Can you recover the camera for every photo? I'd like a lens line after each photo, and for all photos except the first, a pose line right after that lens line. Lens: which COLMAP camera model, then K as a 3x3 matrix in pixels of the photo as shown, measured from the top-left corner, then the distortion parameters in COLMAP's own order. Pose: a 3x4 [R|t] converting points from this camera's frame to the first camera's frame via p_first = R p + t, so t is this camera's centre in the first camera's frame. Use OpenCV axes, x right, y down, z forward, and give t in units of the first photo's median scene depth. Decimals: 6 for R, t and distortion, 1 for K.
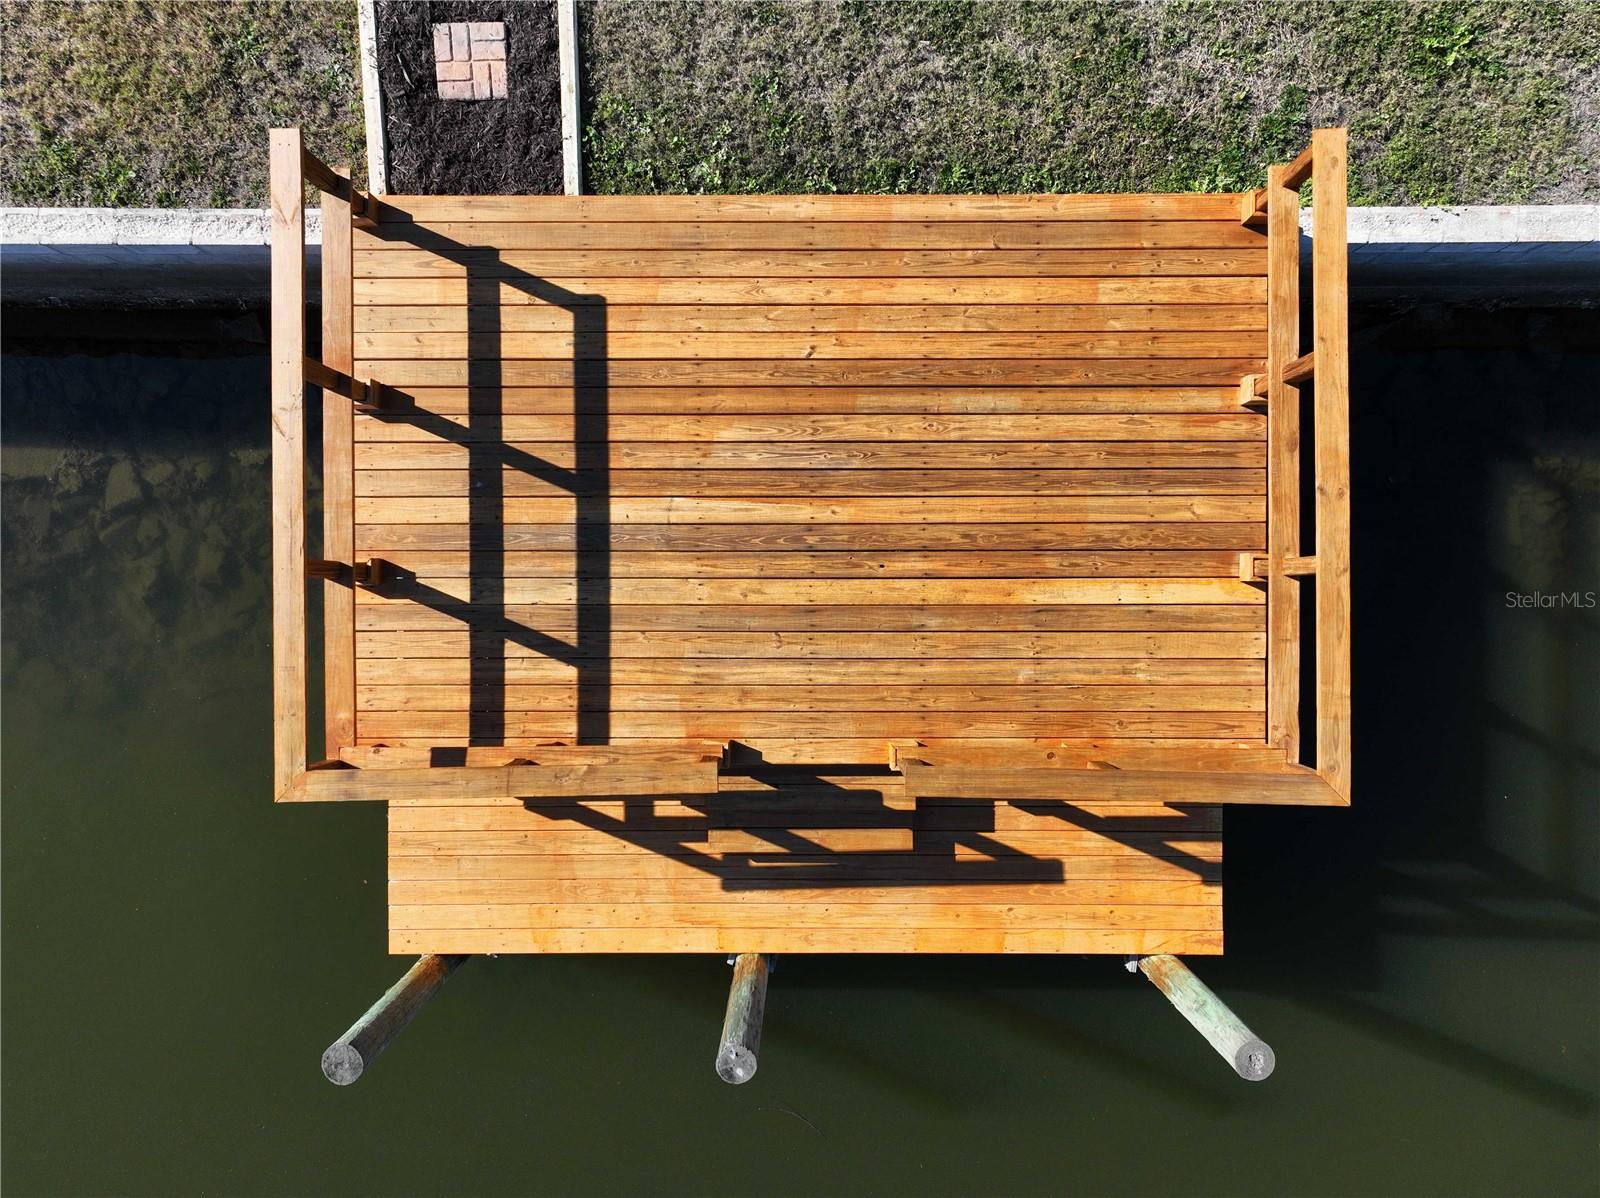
lens RADIAL K [[1119.2, 0, 803.0], [0, 1119.2, 602.7], [0, 0, 1]] dist [-0.006436, 0.023083]
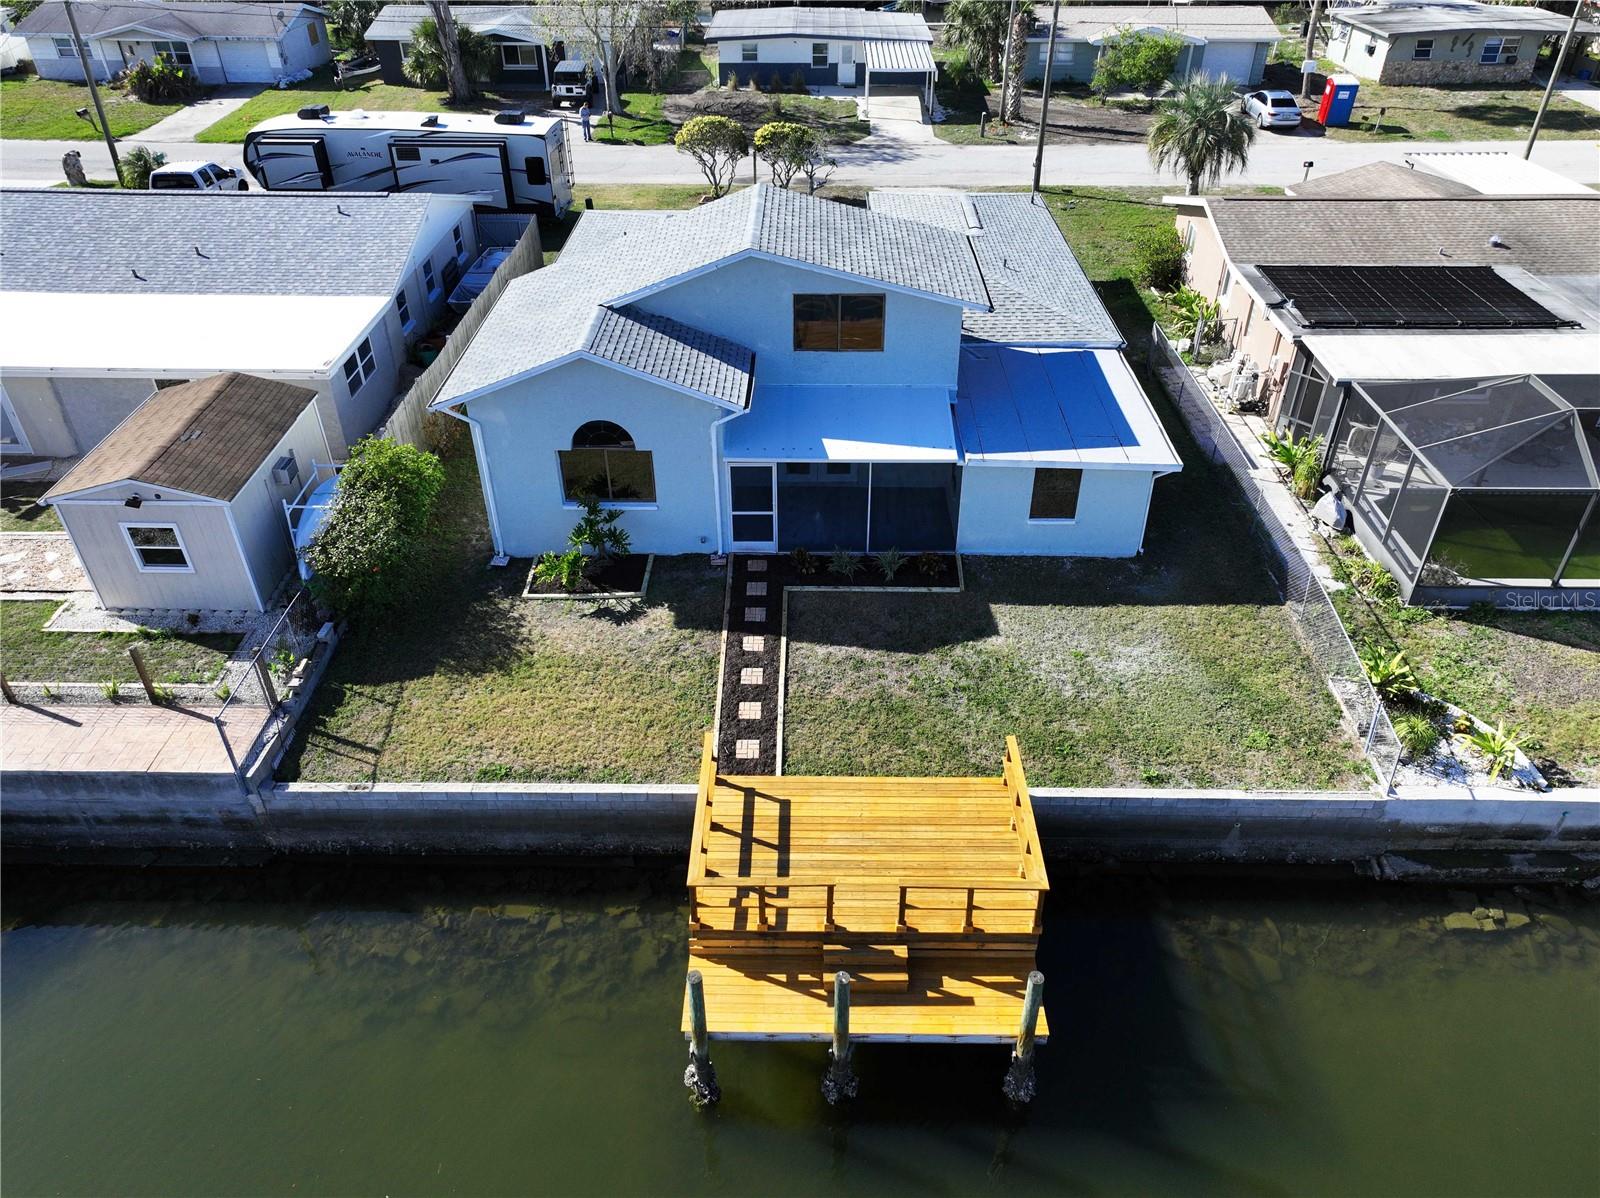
lens RADIAL K [[1122.6, 0, 804.2], [0, 1122.6, 600.1], [0, 0, 1]] dist [0.004255, 0.010221]
pose [[0.999909, 0.009746, -0.009377, -0.117867], [-0.013252, 0.567750, -0.823094, 1.850902], [-0.002698, 0.823143, 0.567827, -1.107451]]
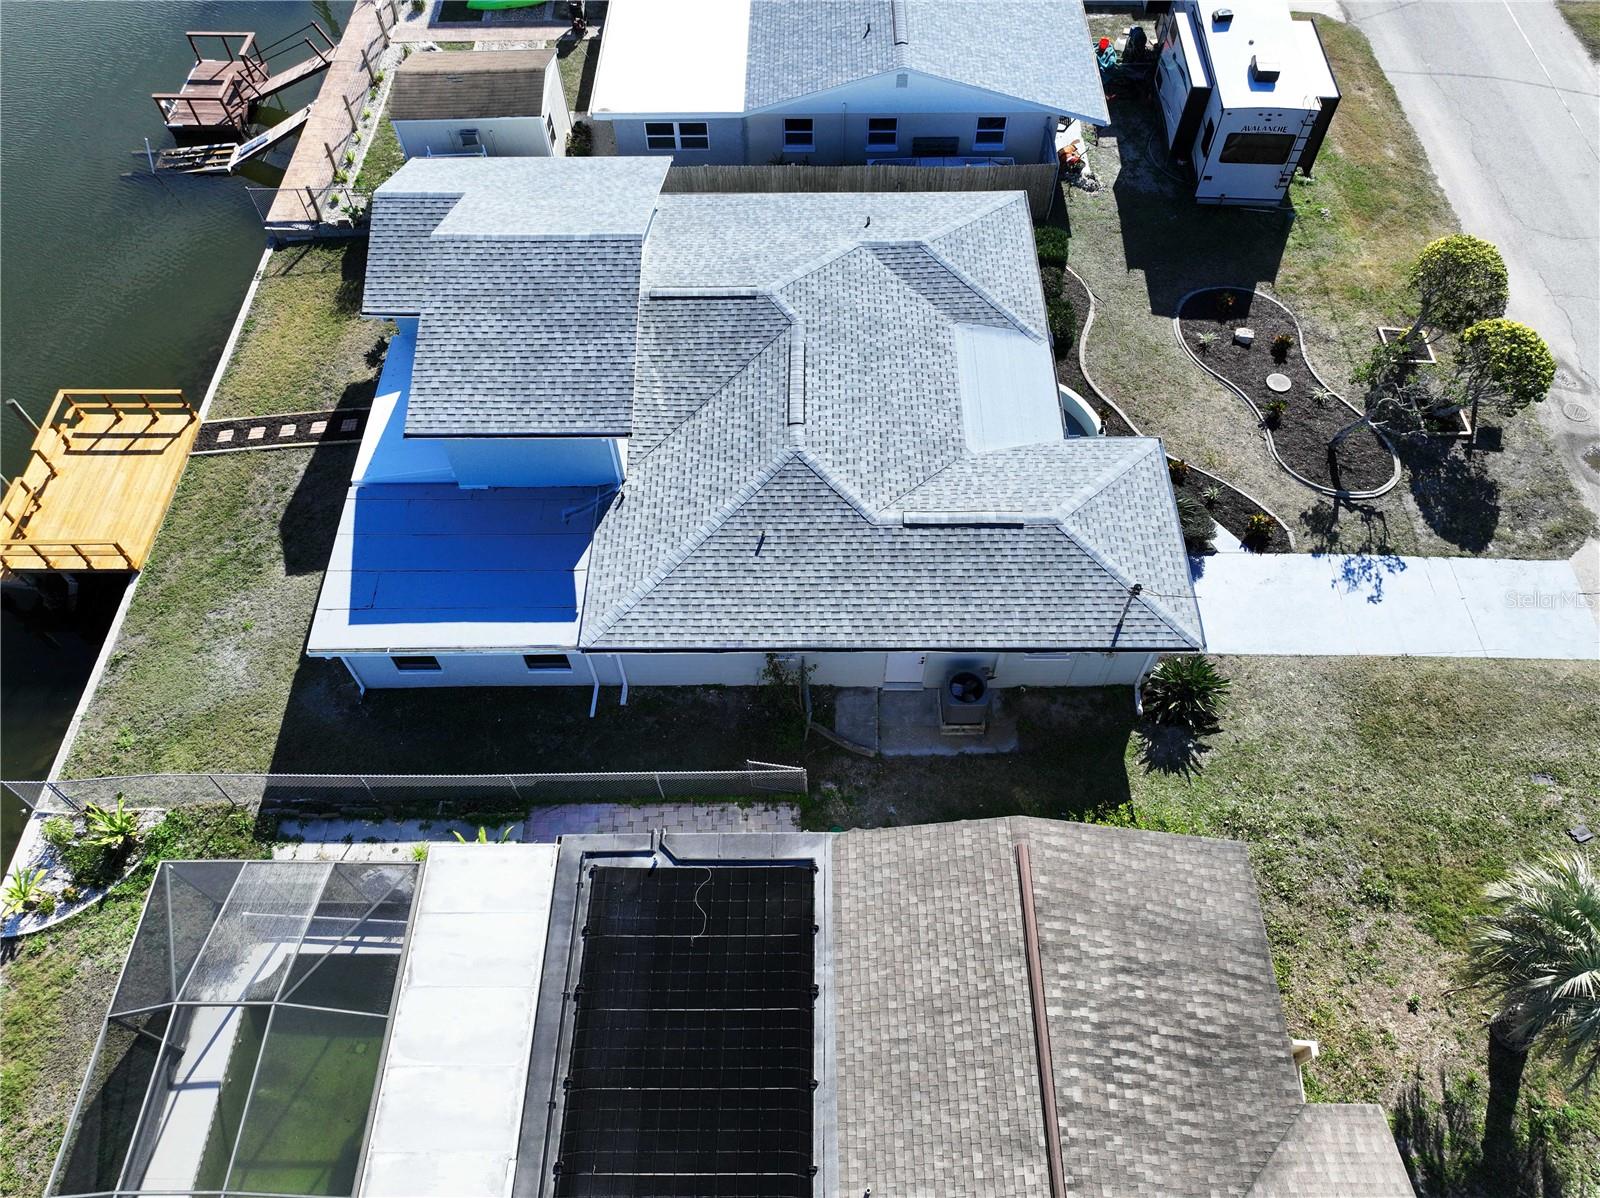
lens RADIAL K [[1122.6, 0, 804.2], [0, 1122.6, 600.1], [0, 0, 1]] dist [0.004255, 0.010221]
pose [[-0.005327, 0.835330, -0.549722, 2.926356], [-0.999983, -0.005816, 0.000852, -2.982634], [-0.002485, 0.549717, 0.835347, -2.633740]]
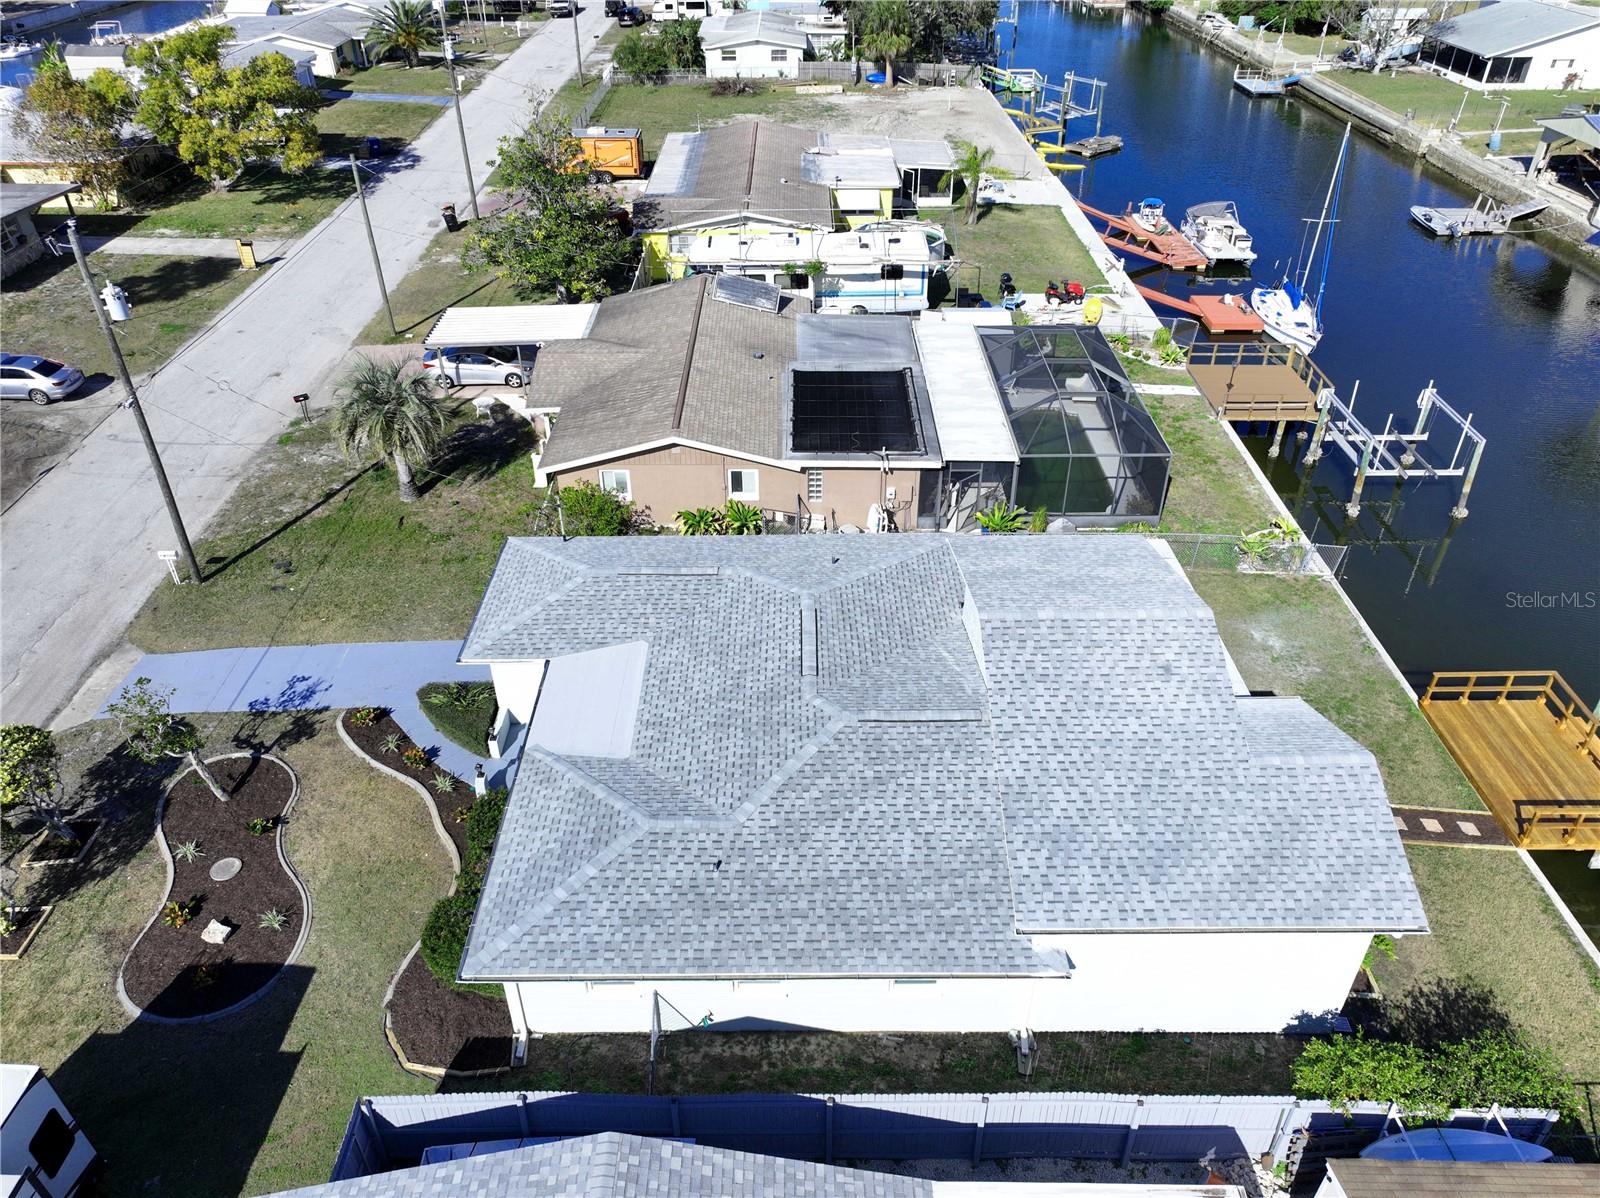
lens RADIAL K [[1149.9, 0, 803.1], [0, 1149.9, 598.2], [0, 0, 1]] dist [0.004000, 0.007761]
pose [[-0.006830, -0.564650, 0.825302, -3.350860], [0.999887, -0.014932, -0.001942, -2.958922], [0.013420, 0.825195, 0.564688, -2.158353]]
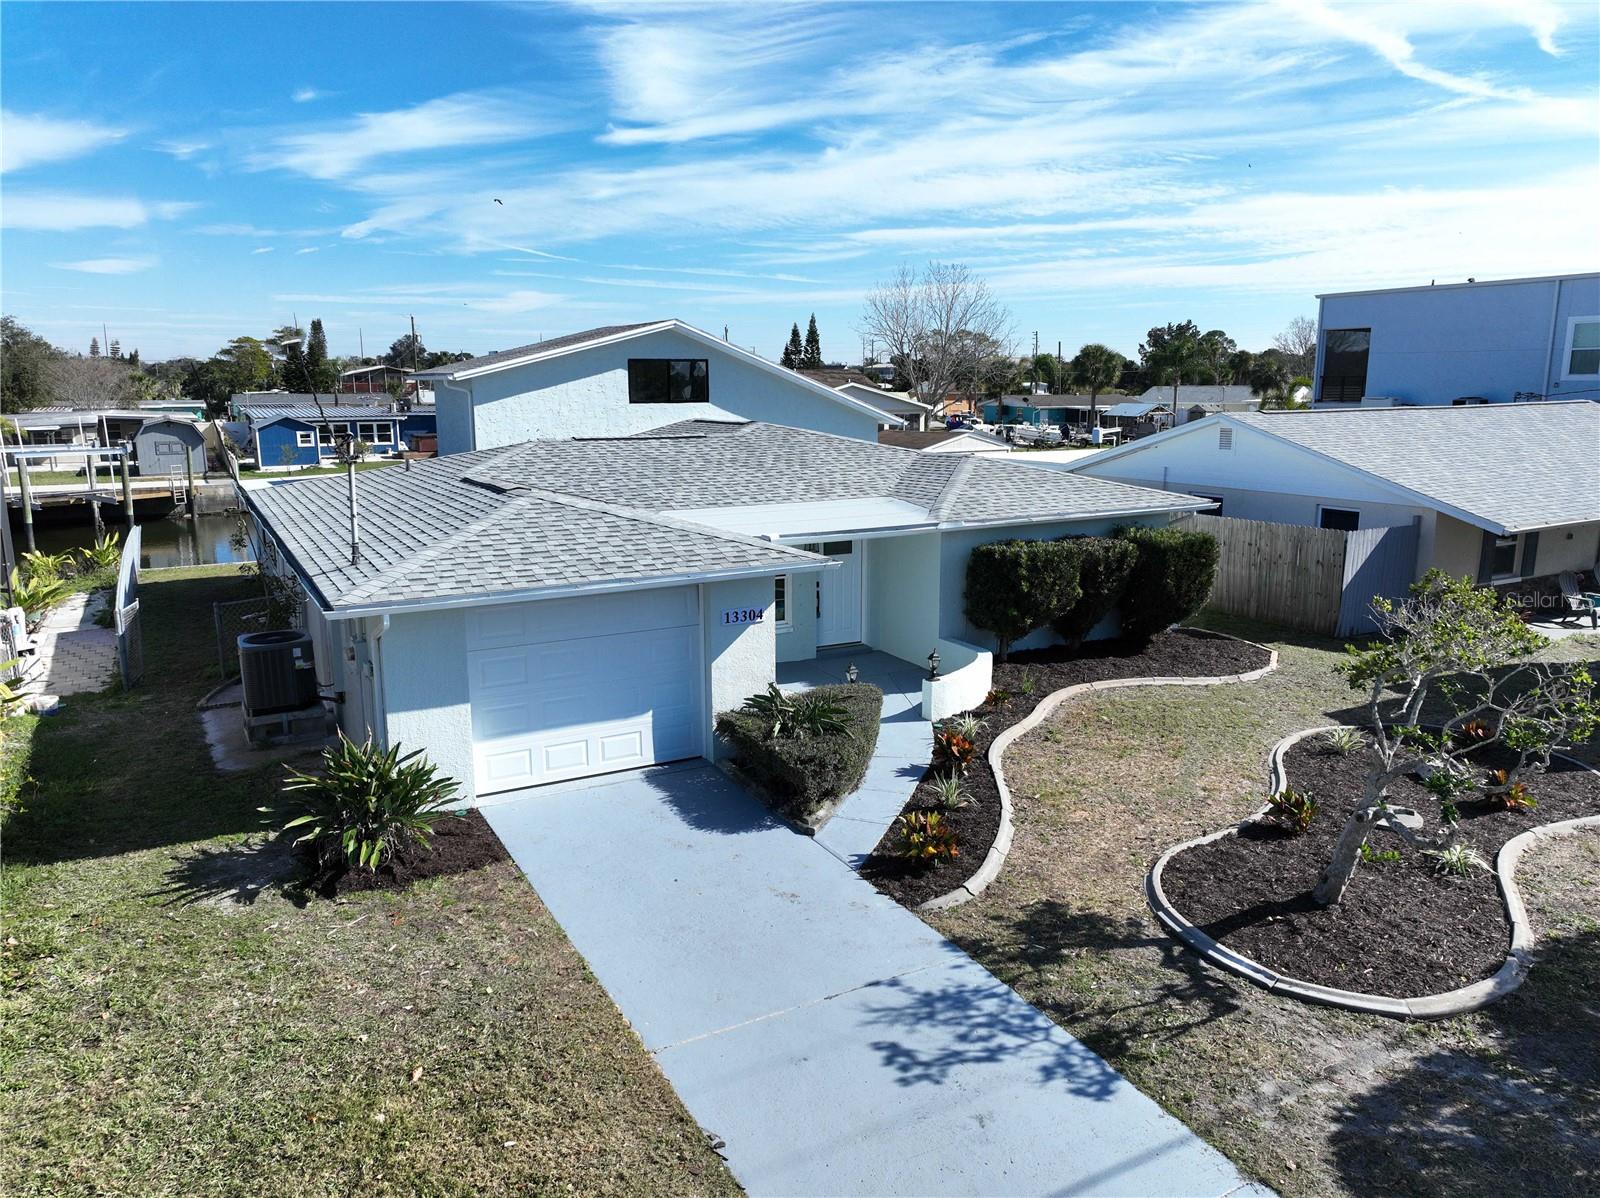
lens RADIAL K [[1084.0, 0, 803.8], [0, 1084.0, 703.6], [0, 0, 1]] dist [0.005256, 0.006113]
pose [[-0.872027, 0.144021, -0.467789, 1.199475], [-0.489457, -0.256943, 0.833314, -6.026147], [-0.000180, 0.955635, 0.294553, 0.151207]]
